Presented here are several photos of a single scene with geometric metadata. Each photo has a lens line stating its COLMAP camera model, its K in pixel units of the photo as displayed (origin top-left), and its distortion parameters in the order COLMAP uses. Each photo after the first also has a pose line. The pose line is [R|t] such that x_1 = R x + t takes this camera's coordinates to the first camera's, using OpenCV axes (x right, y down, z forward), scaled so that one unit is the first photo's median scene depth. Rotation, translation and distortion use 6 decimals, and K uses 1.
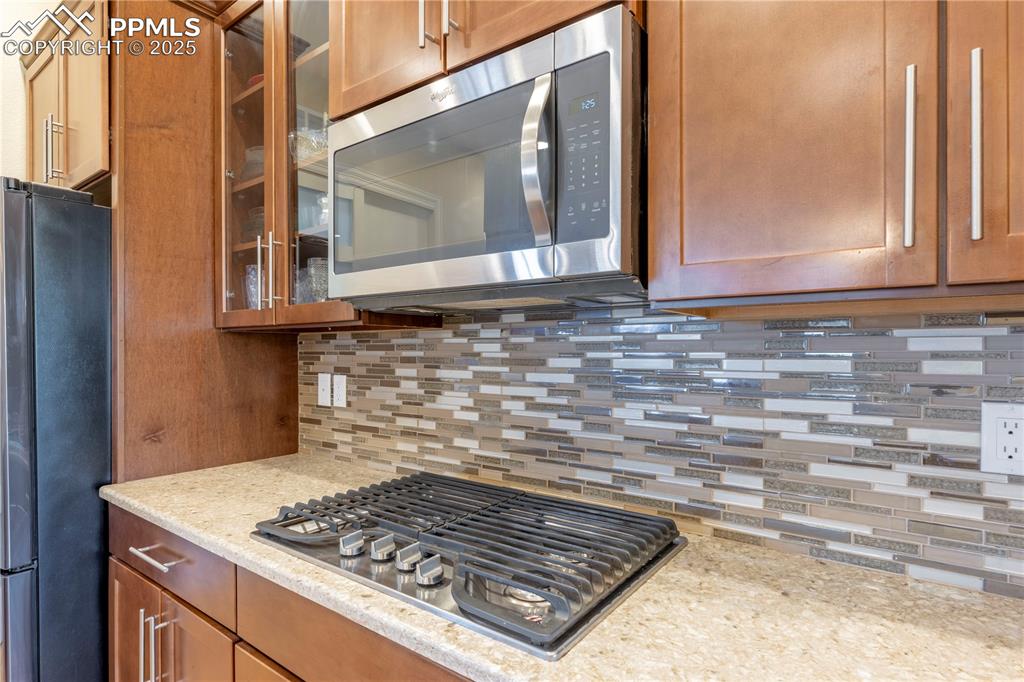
lens RADIAL K [[529.4, 0, 503.4], [0, 529.4, 347.2], [0, 0, 1]] dist [0.000482, -0.003430]
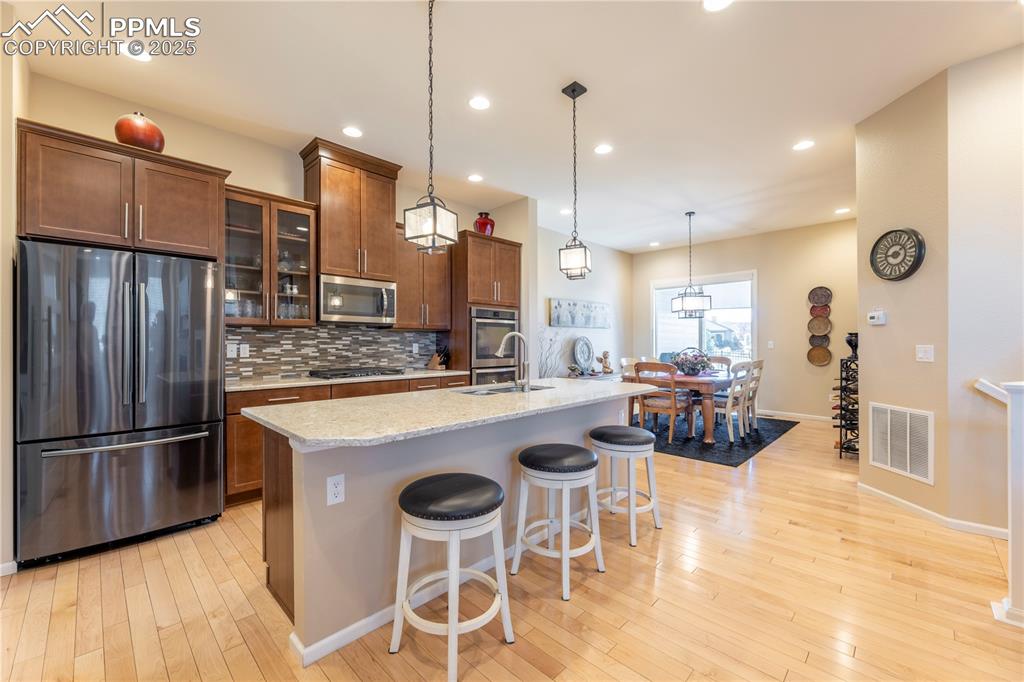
lens RADIAL K [[414.3, 0, 509.4], [0, 414.3, 341.0], [0, 0, 1]] dist [0.000929, -0.001335]
pose [[0.131645, 0.006570, 0.991275, -2.700240], [-0.002377, 0.999977, -0.006312, 0.062002], [-0.991294, -0.001525, 0.131658, -0.621493]]
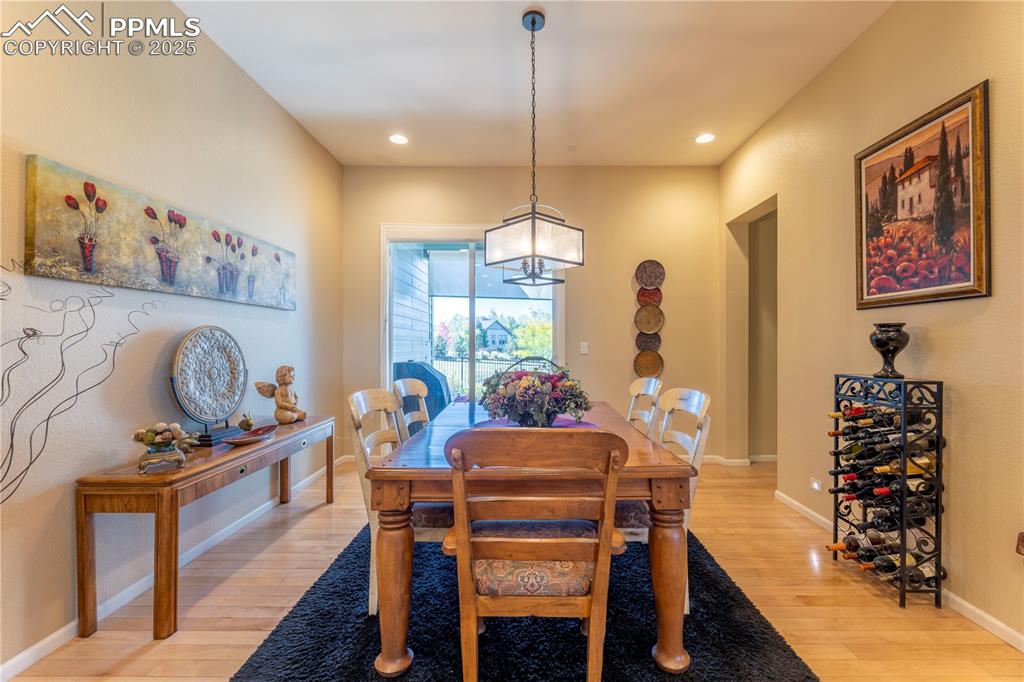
lens RADIAL K [[414.3, 0, 519.8], [0, 414.3, 344.3], [0, 0, 1]] dist [0.000929, -0.001335]
pose [[-0.601206, -0.002377, 0.799091, 0.312991], [-0.003576, 0.999994, 0.000285, 0.043513], [-0.799086, -0.002686, -0.601210, -0.837005]]
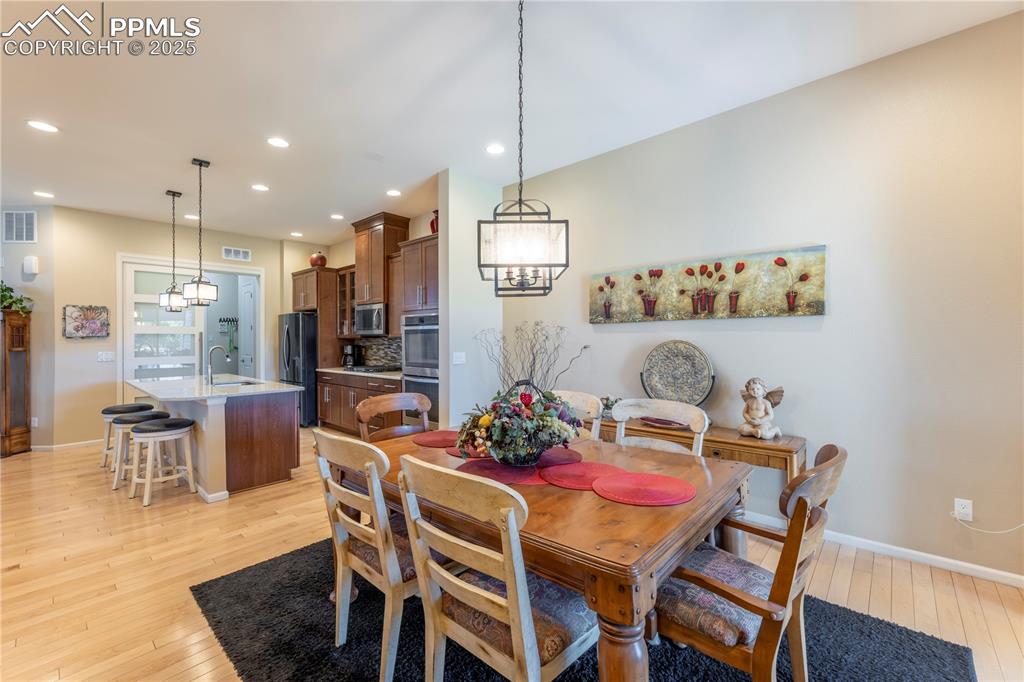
lens RADIAL K [[427.3, 0, 511.0], [0, 427.3, 338.0], [0, 0, 1]] dist [0.000405, -0.000472]
pose [[0.995692, -0.004147, -0.092625, 1.685368], [0.004358, 0.999988, 0.002074, -0.046612], [0.092616, -0.002468, 0.995699, -3.292158]]
